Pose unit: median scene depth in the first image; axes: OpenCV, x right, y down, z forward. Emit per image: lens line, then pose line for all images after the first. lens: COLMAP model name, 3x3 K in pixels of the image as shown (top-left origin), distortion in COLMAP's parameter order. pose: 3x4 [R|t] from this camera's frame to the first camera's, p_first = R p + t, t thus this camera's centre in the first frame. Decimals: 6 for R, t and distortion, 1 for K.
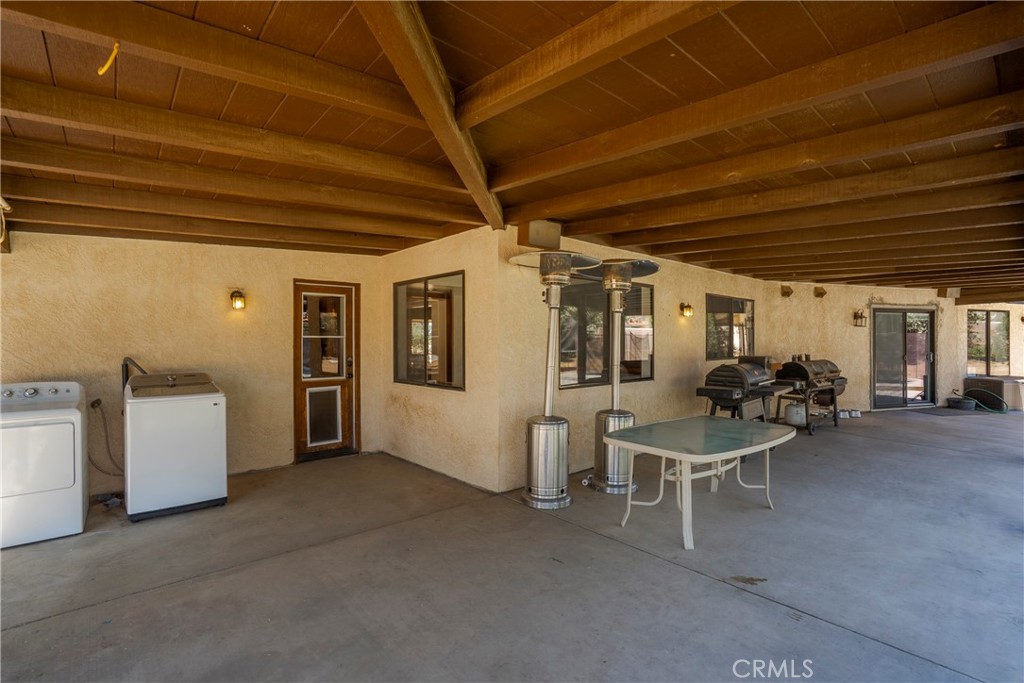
lens RADIAL K [[484.5, 0, 512.0], [0, 484.5, 341.5], [0, 0, 1]] dist [-0.002069, 0.000410]
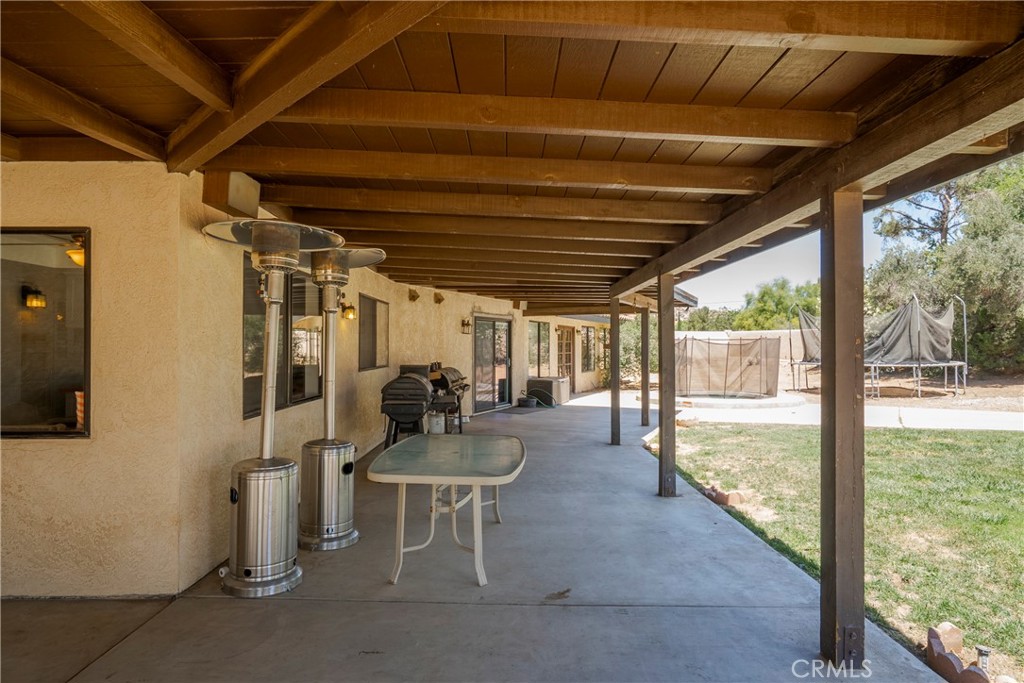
lens RADIAL K [[588.4, 0, 512.0], [0, 588.4, 341.5], [0, 0, 1]] dist [-0.052149, 0.068286]
pose [[0.683122, 0.005982, 0.730280, -0.264683], [0.002376, 0.999943, -0.010415, -0.003214], [-0.730301, 0.008850, 0.683068, 0.158552]]
